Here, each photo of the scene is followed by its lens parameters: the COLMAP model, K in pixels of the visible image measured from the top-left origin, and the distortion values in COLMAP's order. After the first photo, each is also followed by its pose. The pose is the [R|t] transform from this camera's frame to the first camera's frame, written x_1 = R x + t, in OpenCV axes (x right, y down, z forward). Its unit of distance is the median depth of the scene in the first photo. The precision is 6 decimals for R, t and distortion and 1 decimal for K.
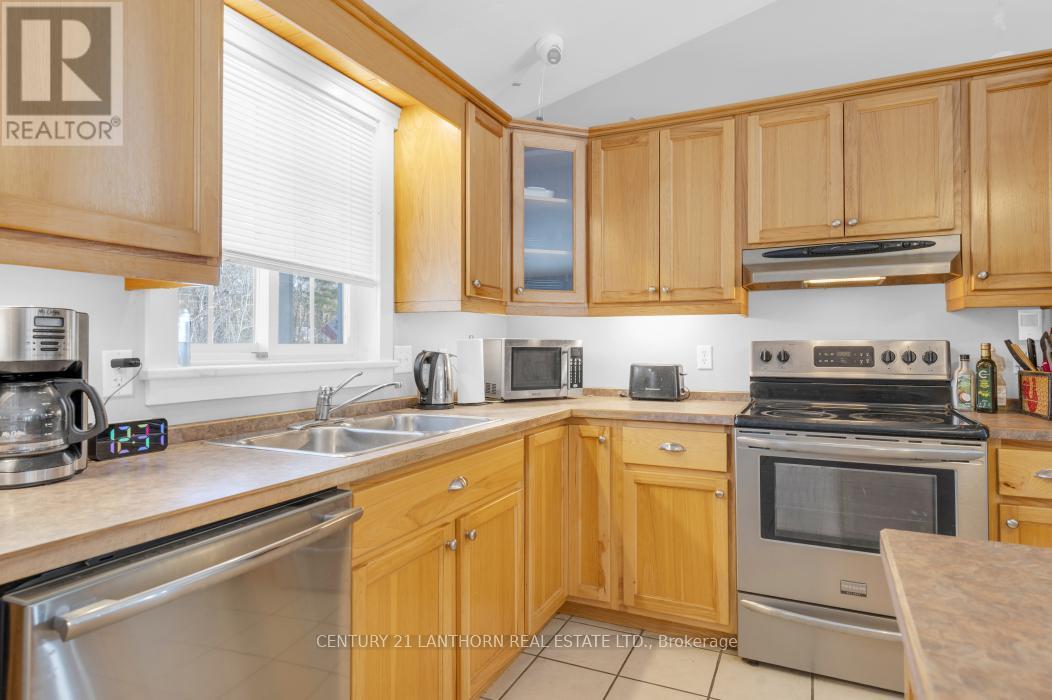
lens RADIAL K [[604.4, 0, 534.9], [0, 604.4, 344.6], [0, 0, 1]] dist [0.008365, -0.000900]
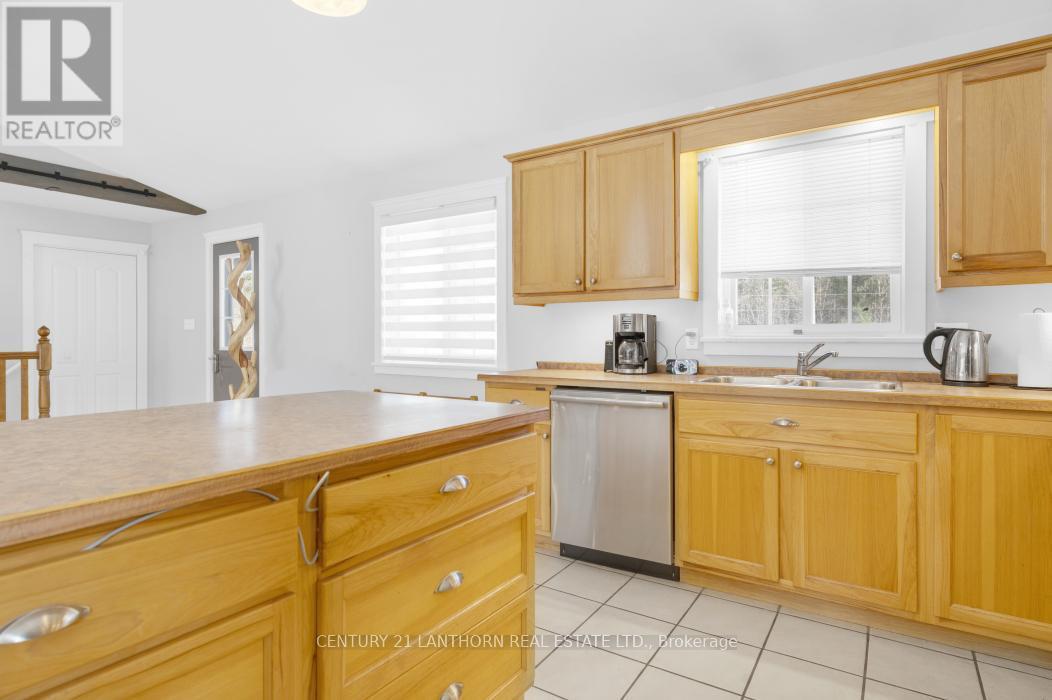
lens RADIAL K [[560.8, 0, 525.6], [0, 560.8, 336.1], [0, 0, 1]] dist [0.001138, -0.000006]
pose [[-0.158812, 0.006608, -0.987287, 0.875376], [0.010230, 0.999935, 0.005047, 0.012897], [0.987256, -0.009299, -0.158870, 0.441721]]
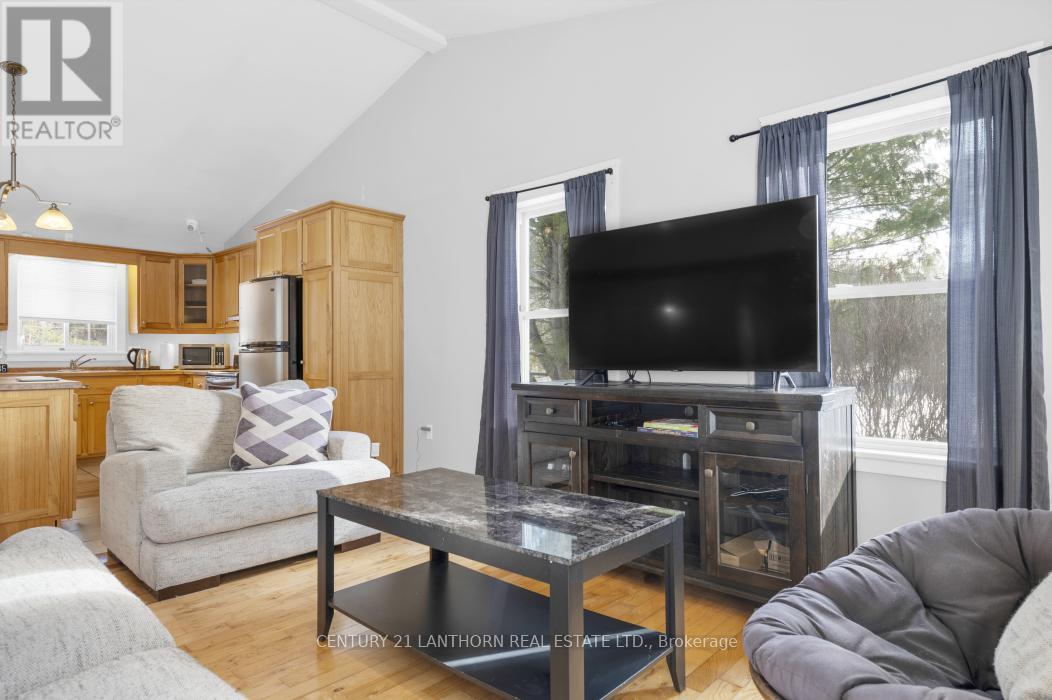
lens RADIAL K [[605.3, 0, 526.0], [0, 605.3, 350.0], [0, 0, 1]] dist [-0.001248, -0.000903]
pose [[0.943306, -0.001208, -0.331923, 2.299406], [0.000924, 0.999999, -0.001012, 0.022248], [0.331923, 0.000648, 0.943306, -0.925966]]
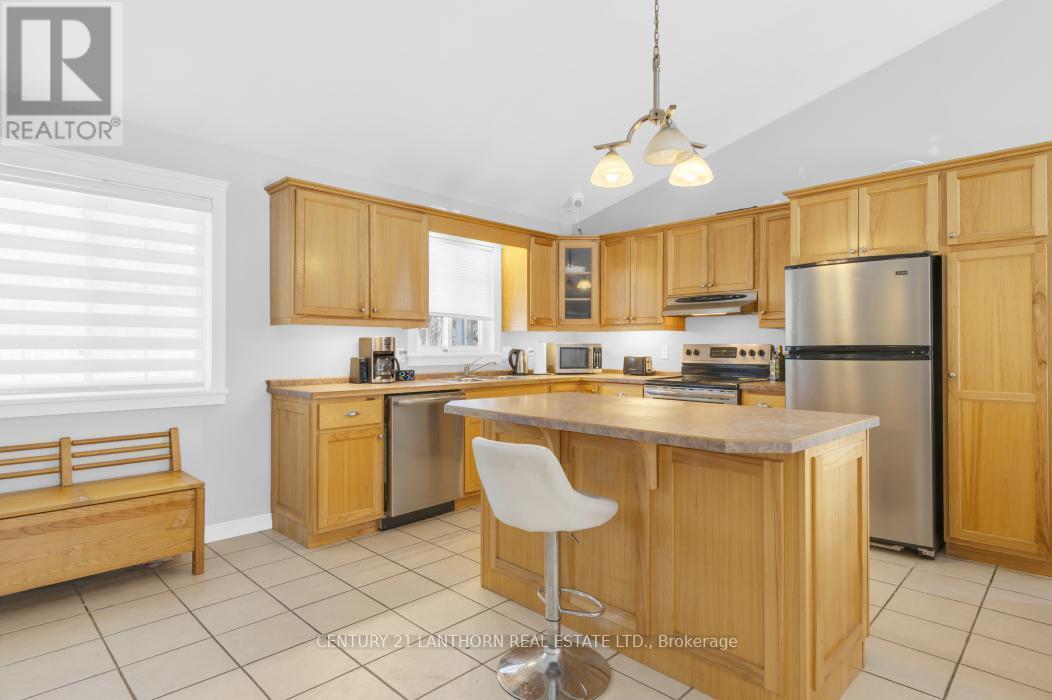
lens RADIAL K [[566.3, 0, 507.1], [0, 566.3, 349.7], [0, 0, 1]] dist [0.000800, 0.000147]
pose [[0.931845, 0.002774, -0.362846, 0.541560], [0.000993, 0.999948, 0.010195, -0.007427], [0.362855, -0.009860, 0.931793, -0.931977]]
